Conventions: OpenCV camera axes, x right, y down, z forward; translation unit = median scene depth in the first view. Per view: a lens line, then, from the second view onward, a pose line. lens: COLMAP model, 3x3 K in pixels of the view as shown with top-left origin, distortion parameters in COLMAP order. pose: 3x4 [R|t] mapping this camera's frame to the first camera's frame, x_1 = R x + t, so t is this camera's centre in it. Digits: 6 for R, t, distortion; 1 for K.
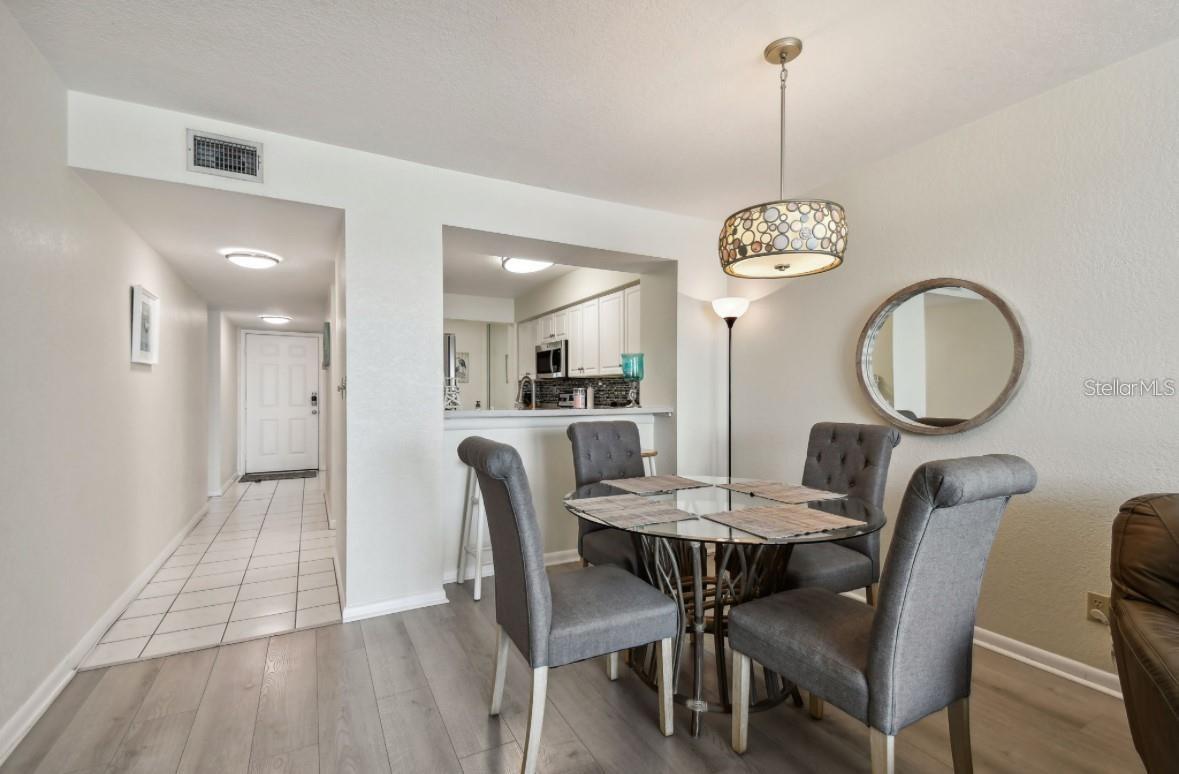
lens RADIAL K [[525.2, 0, 605.1], [0, 525.2, 399.5], [0, 0, 1]] dist [0.002114, 0.000006]
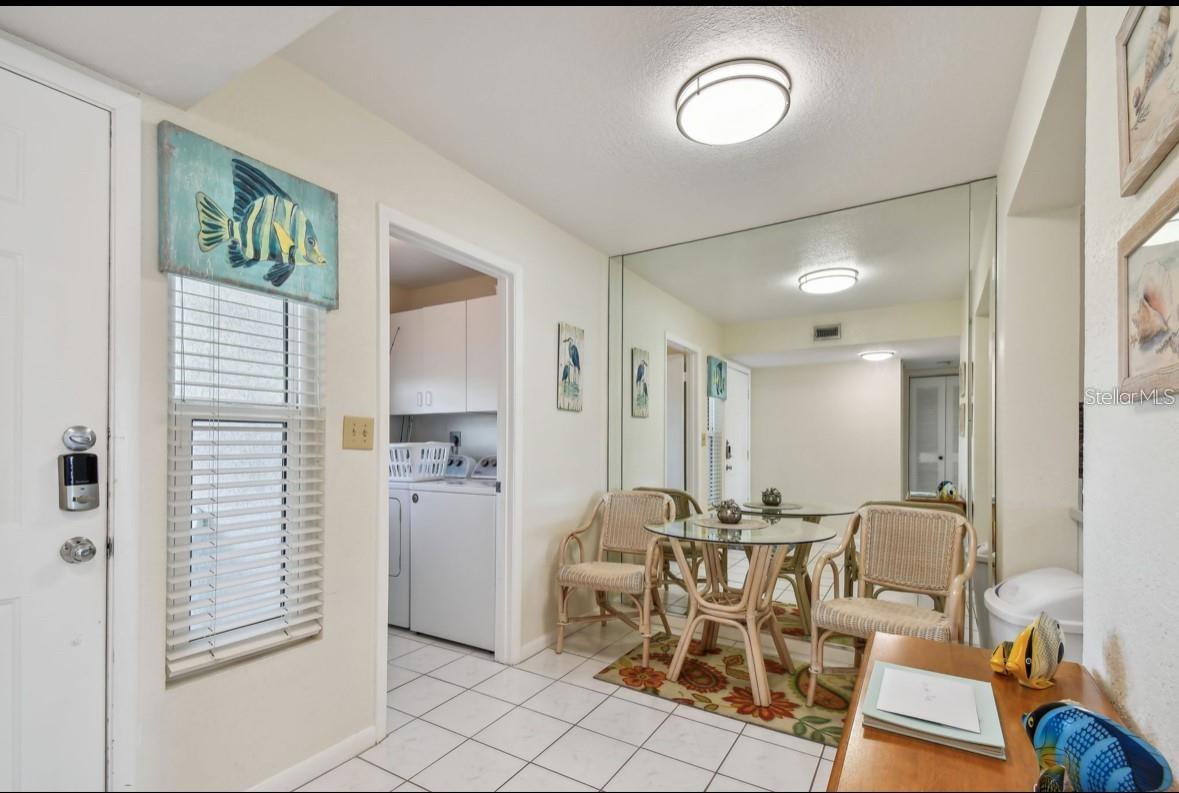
lens RADIAL K [[538.5, 0, 590.5], [0, 538.5, 443.0], [0, 0, 1]] dist [-0.000340, -0.000192]
pose [[0.875189, 0.006479, 0.483737, -0.724229], [-0.002404, 0.999956, -0.009043, -0.013424], [-0.483775, 0.006751, 0.875167, 1.128927]]
